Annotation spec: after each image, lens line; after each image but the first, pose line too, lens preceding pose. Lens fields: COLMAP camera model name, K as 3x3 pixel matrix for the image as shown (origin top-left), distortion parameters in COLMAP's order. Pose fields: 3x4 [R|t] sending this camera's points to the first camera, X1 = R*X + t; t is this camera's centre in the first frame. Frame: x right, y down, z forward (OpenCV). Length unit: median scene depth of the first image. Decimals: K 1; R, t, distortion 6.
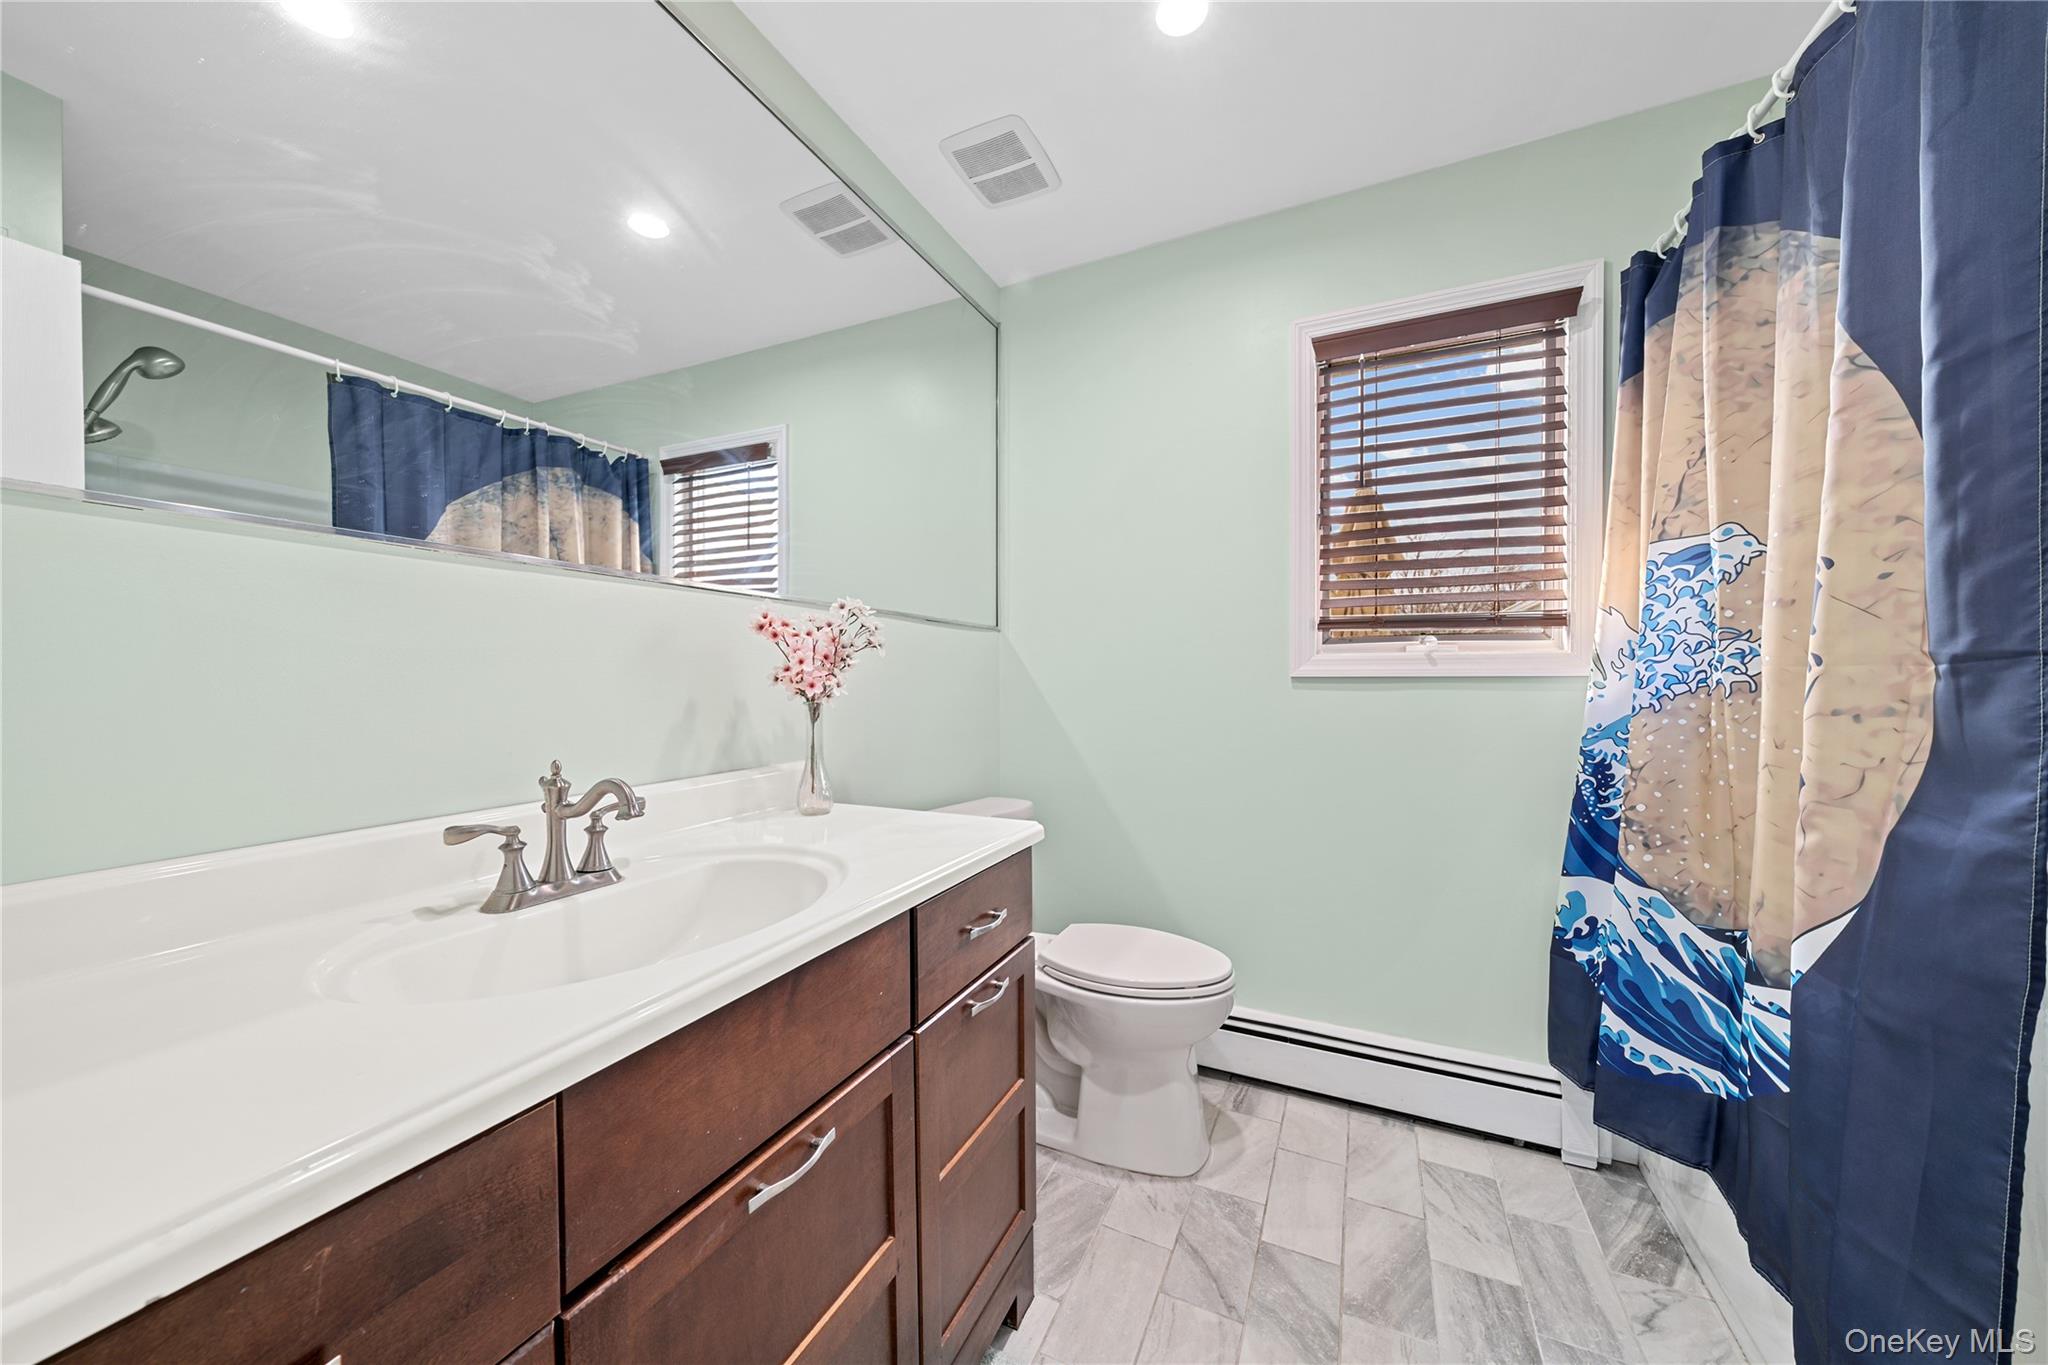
lens RADIAL K [[709.4, 0, 1045.6], [0, 709.4, 692.8], [0, 0, 1]] dist [-0.001629, -0.000254]
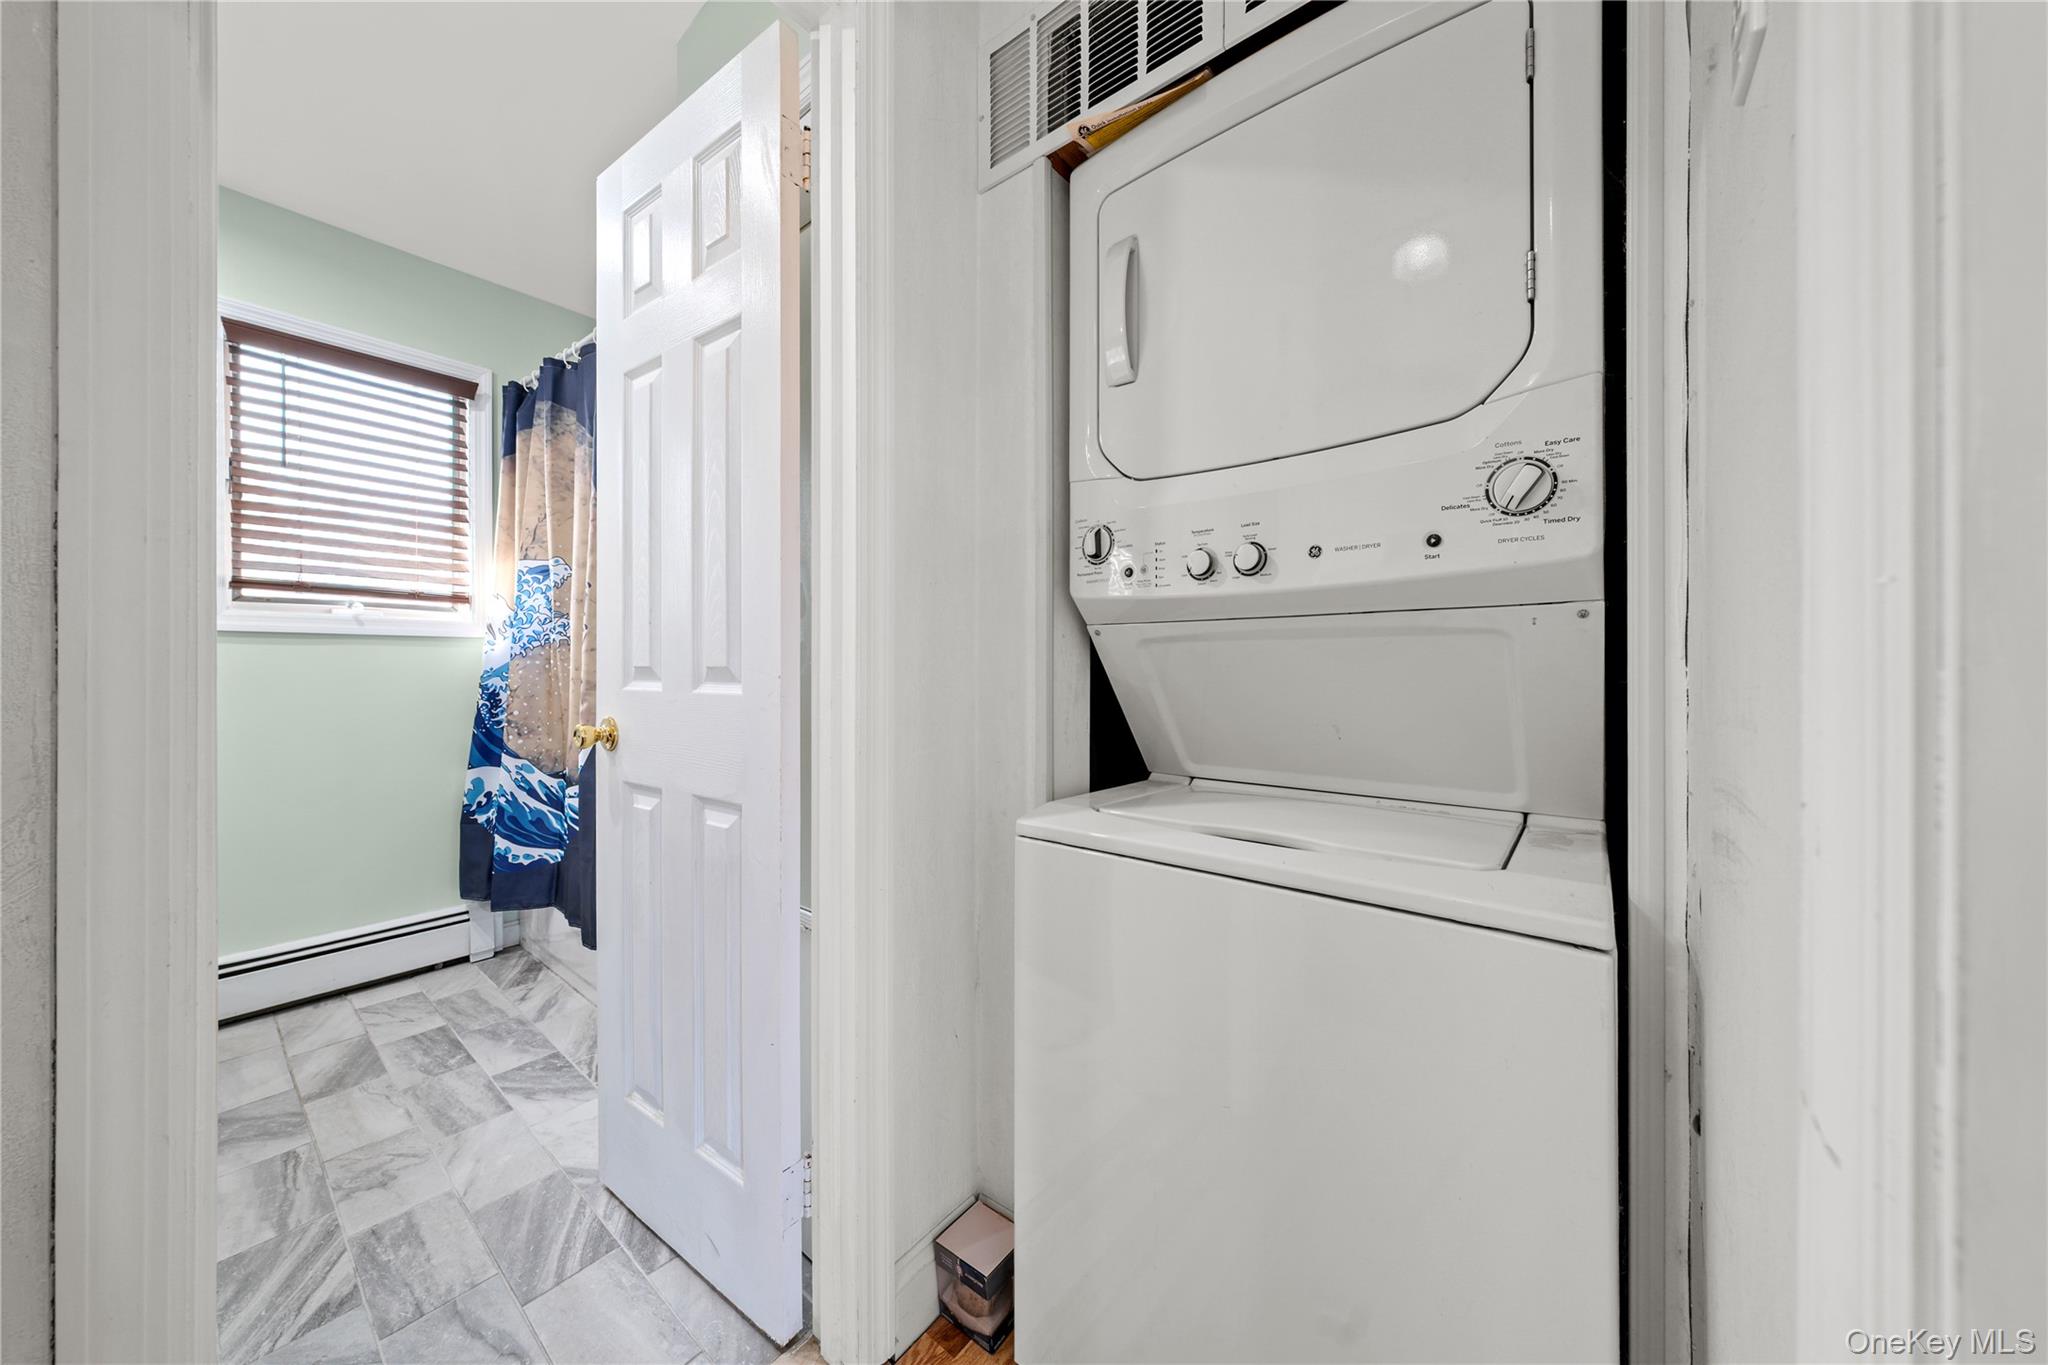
lens RADIAL K [[709.4, 0, 1045.0], [0, 709.4, 671.1], [0, 0, 1]] dist [-0.001629, -0.000254]
pose [[0.246687, -0.002428, 0.969092, -0.498243], [0.011782, 0.999930, -0.000494, 0.075447], [-0.969024, 0.011540, 0.246698, -0.655589]]
